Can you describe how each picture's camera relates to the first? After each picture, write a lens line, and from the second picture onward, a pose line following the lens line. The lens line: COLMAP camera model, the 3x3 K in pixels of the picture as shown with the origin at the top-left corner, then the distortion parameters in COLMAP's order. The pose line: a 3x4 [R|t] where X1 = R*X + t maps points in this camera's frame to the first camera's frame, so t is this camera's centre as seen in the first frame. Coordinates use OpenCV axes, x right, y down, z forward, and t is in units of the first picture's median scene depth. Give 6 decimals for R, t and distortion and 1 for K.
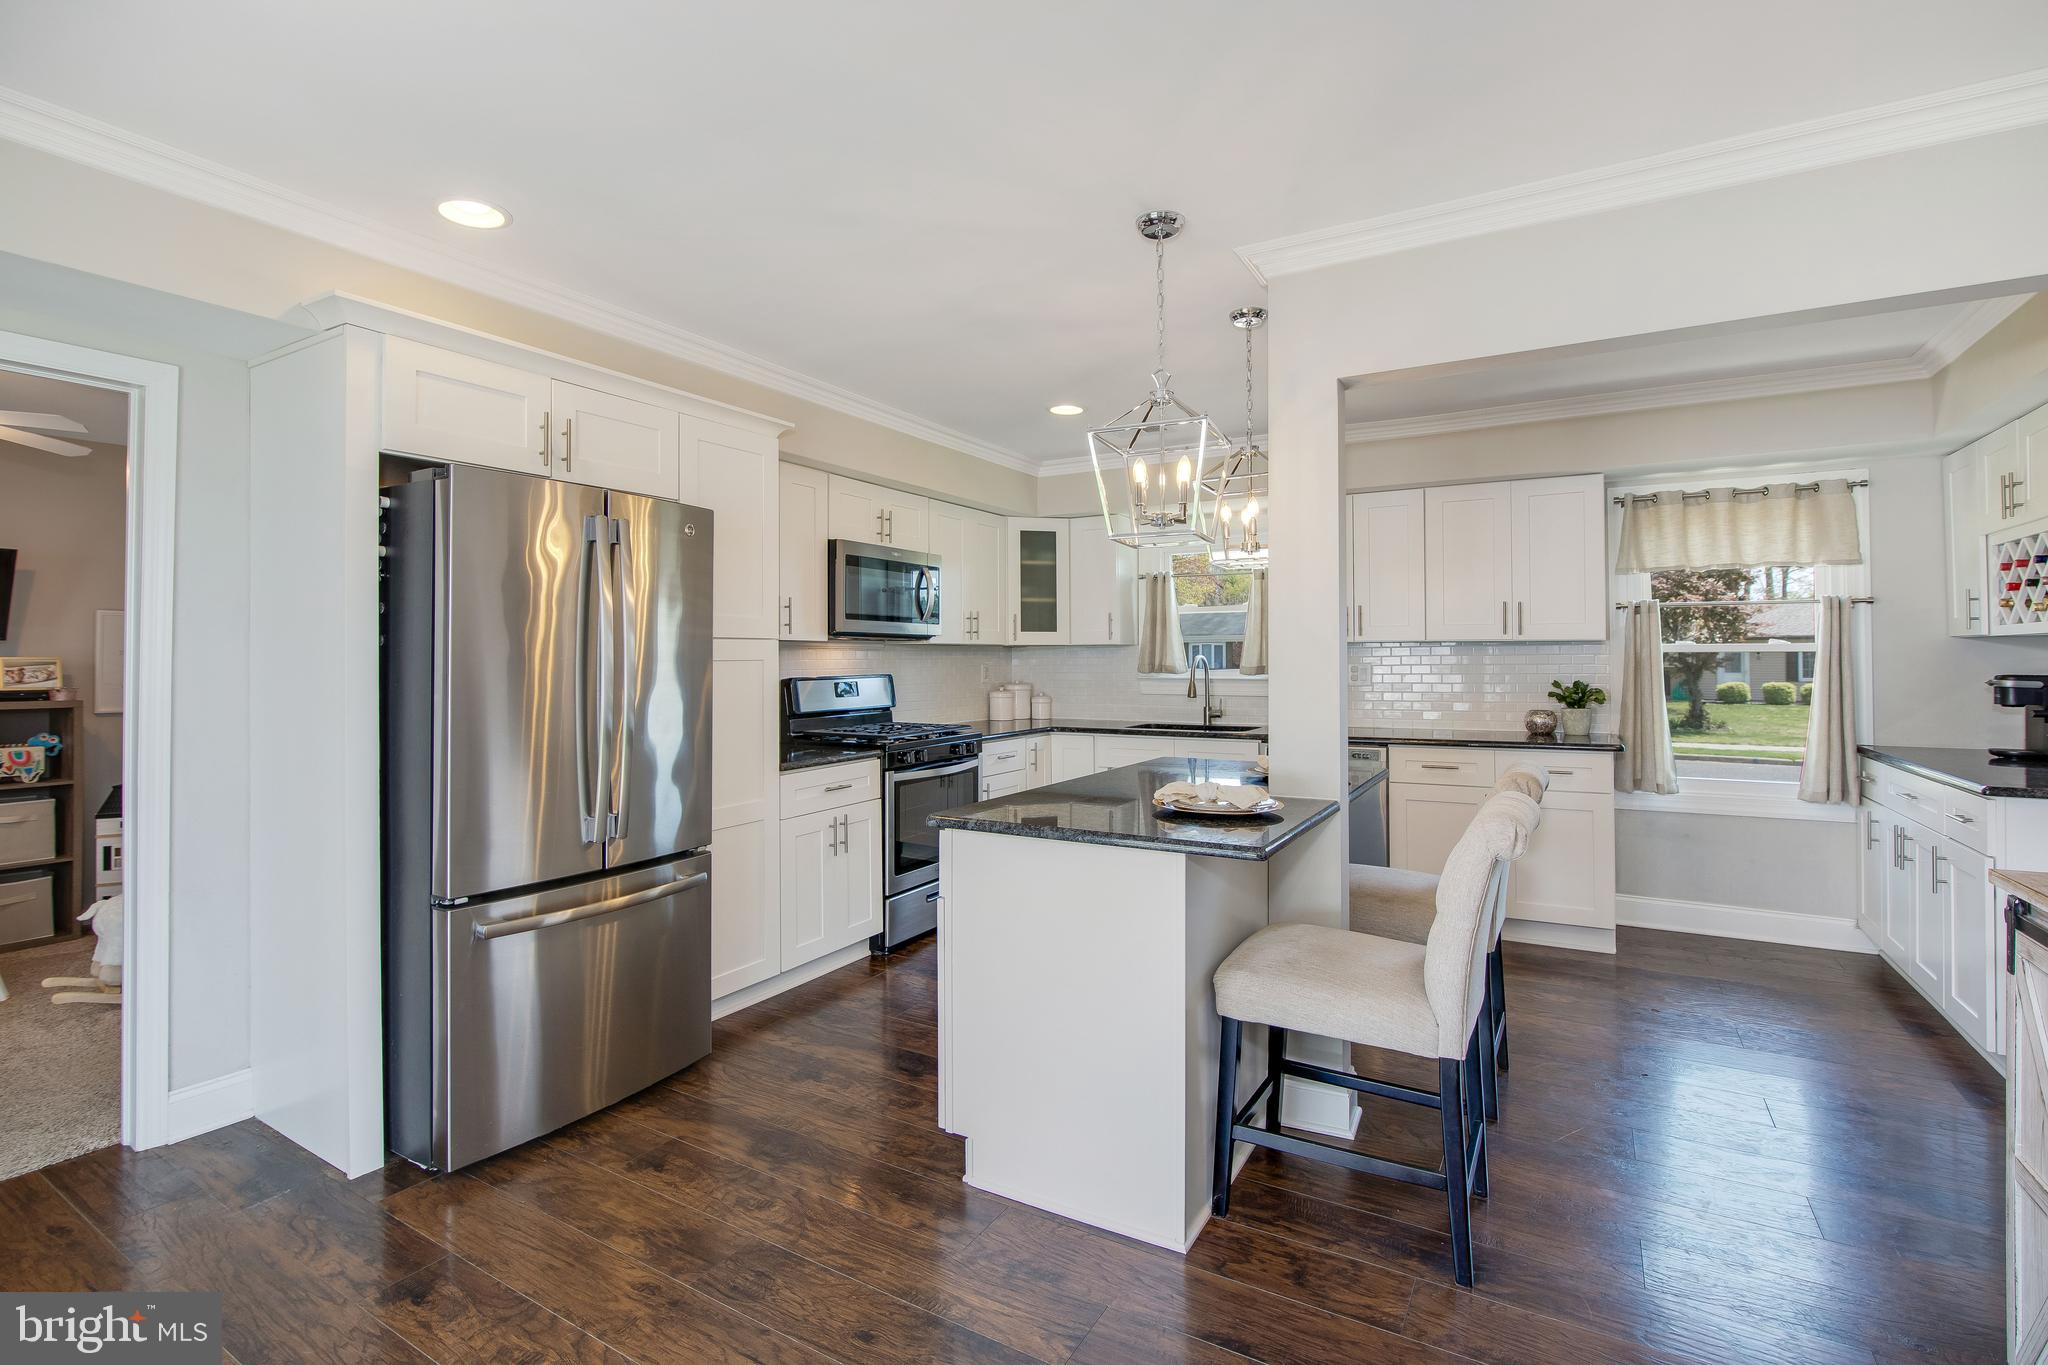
lens RADIAL K [[932.7, 0, 1027.7], [0, 932.7, 676.2], [0, 0, 1]] dist [-0.021643, 0.000289]
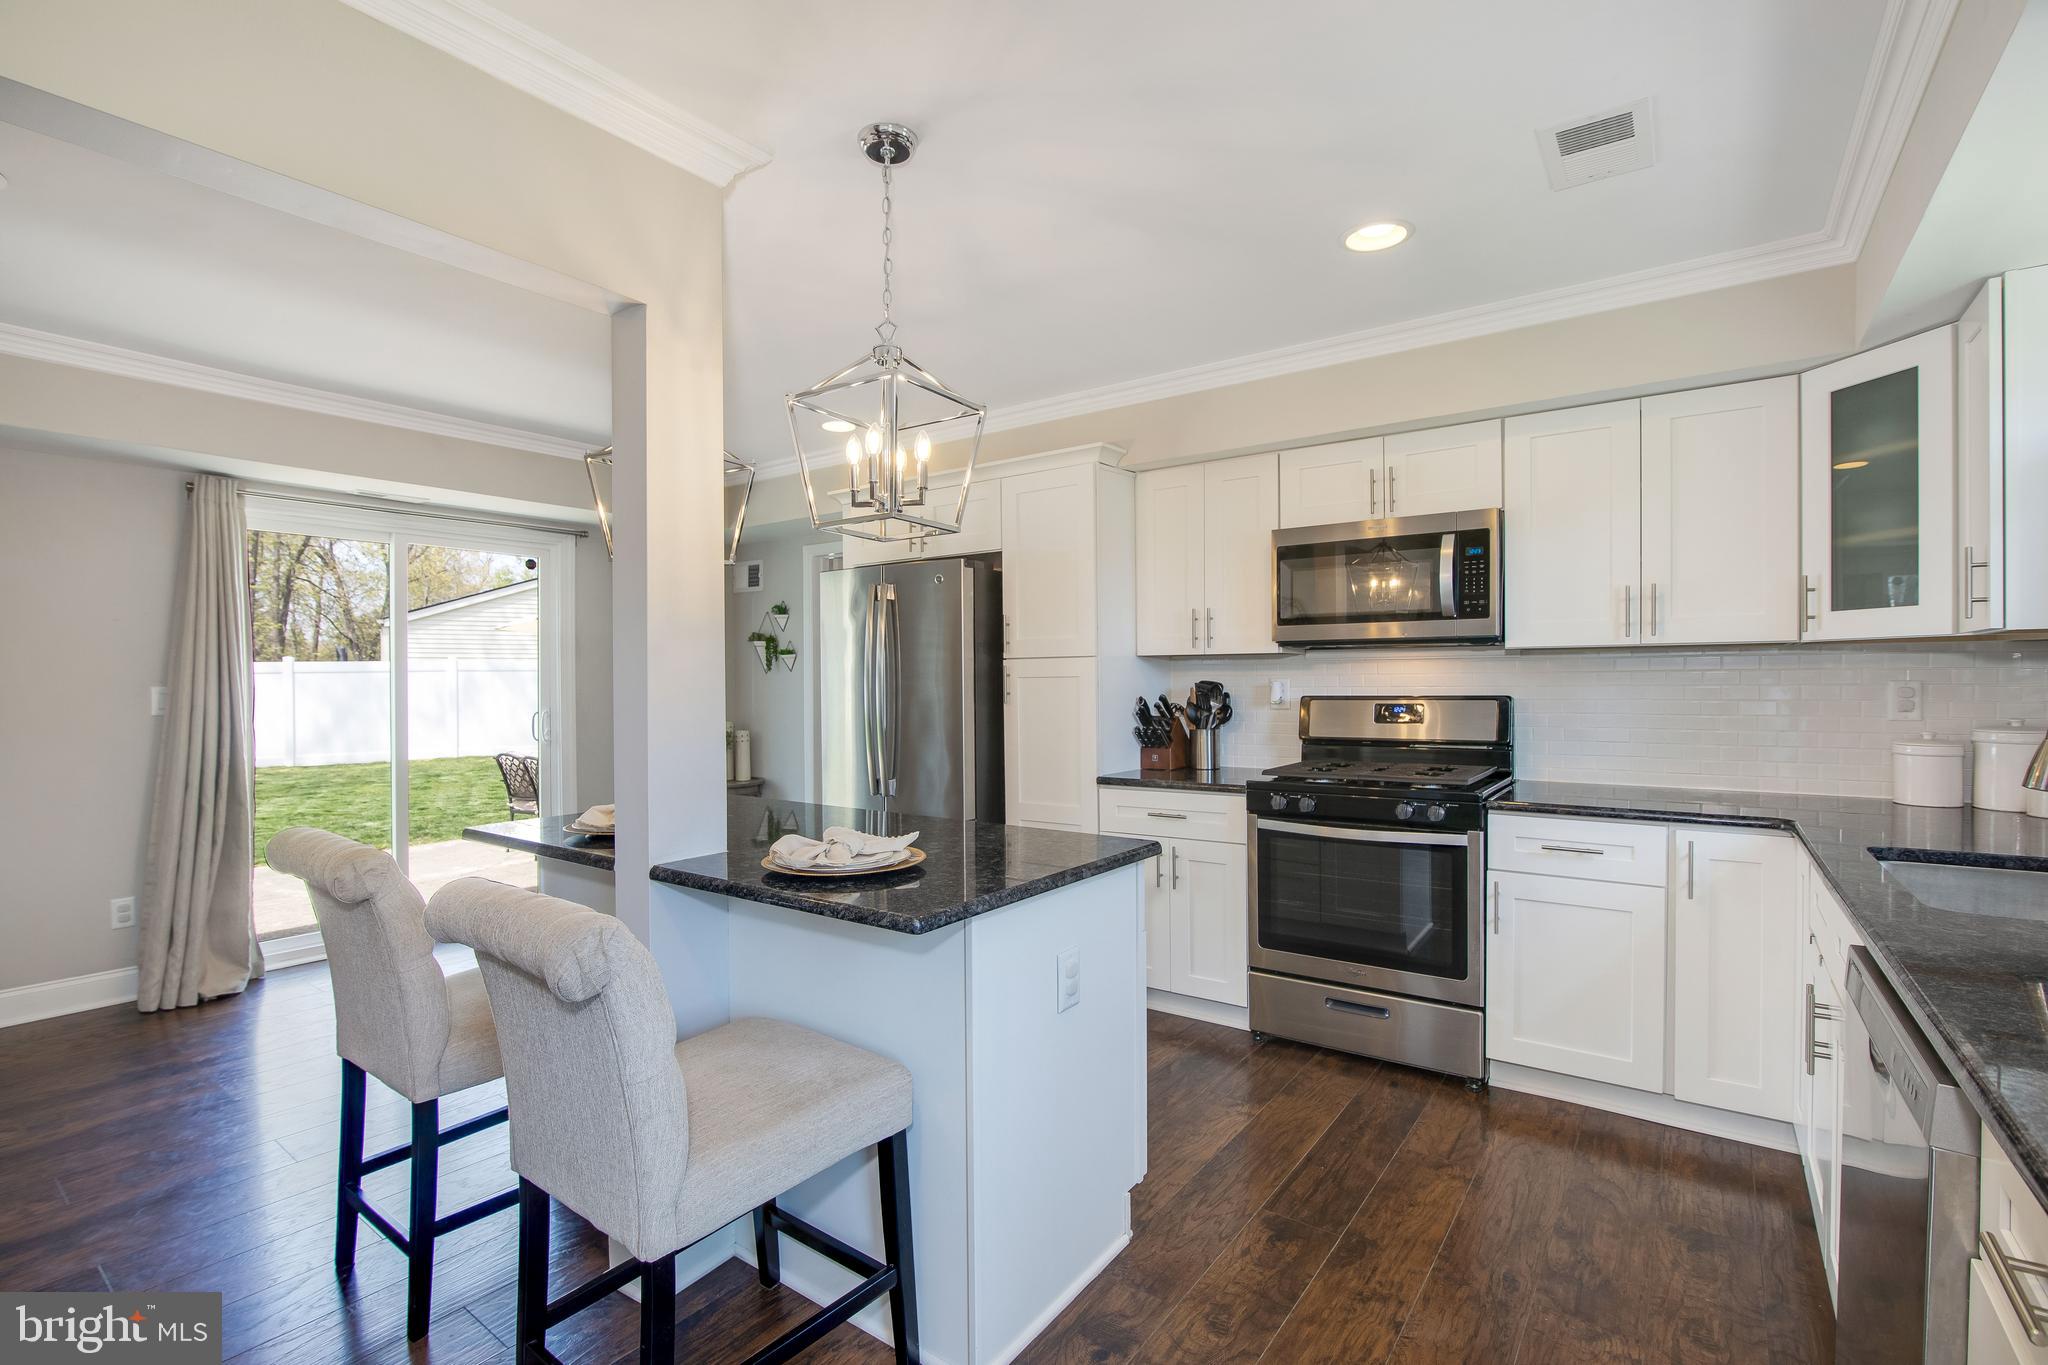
lens RADIAL K [[932.7, 0, 1027.7], [0, 932.7, 676.2], [0, 0, 1]] dist [-0.021643, 0.000289]
pose [[-0.095091, -0.002523, -0.995465, 0.541078], [-0.015348, 0.999882, -0.001068, -0.009542], [0.995350, 0.015177, -0.095118, 0.725080]]
